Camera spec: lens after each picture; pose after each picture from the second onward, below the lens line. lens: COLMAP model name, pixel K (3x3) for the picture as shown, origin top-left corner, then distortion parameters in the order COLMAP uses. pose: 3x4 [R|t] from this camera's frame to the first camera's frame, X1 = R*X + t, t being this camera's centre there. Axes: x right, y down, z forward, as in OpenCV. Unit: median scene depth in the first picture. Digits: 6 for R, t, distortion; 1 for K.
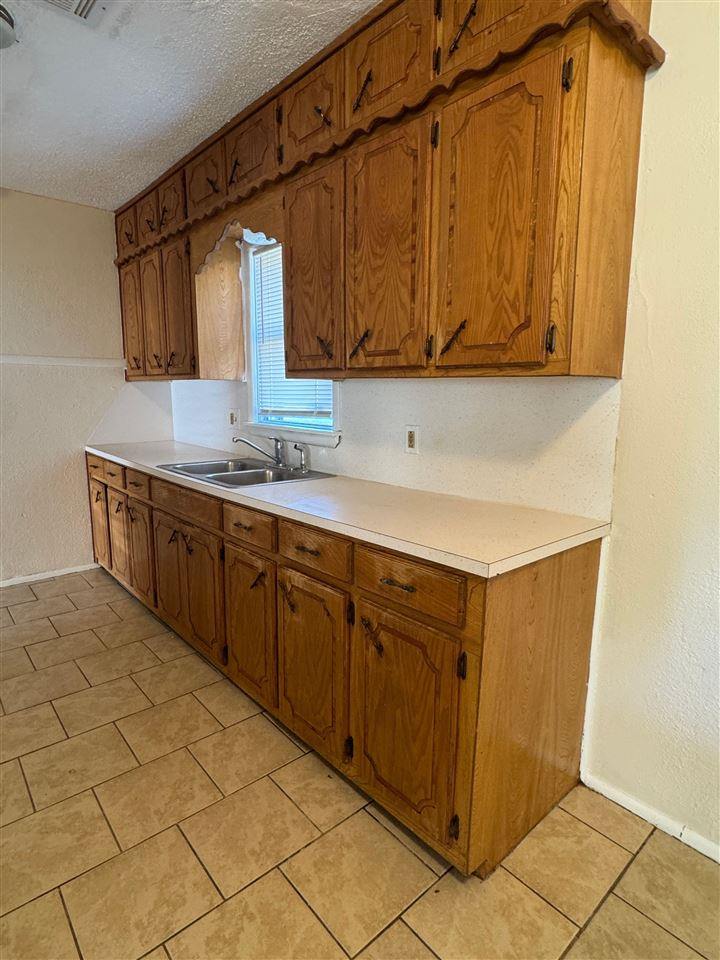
lens RADIAL K [[522.4, 0, 360.1], [0, 522.4, 479.3], [0, 0, 1]] dist [-0.001356, -0.000156]
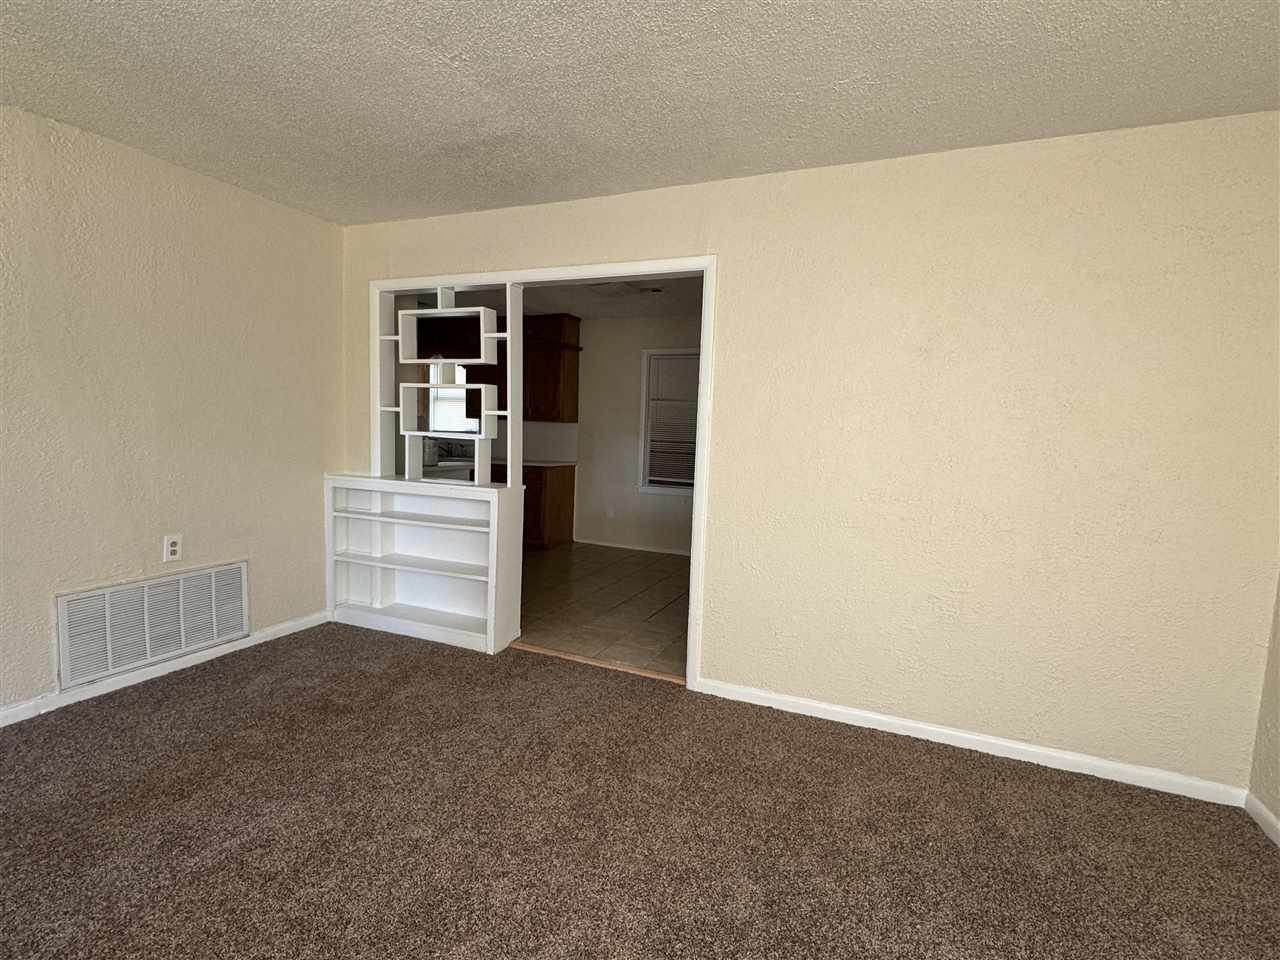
lens RADIAL K [[614.6, 0, 640.9], [0, 614.6, 482.0], [0, 0, 1]] dist [0.001031, 0.000088]
pose [[0.898104, -0.012737, 0.439599, -1.216351], [0.041176, 0.997625, -0.055217, 0.590363], [-0.437852, 0.067691, 0.896495, -3.649403]]
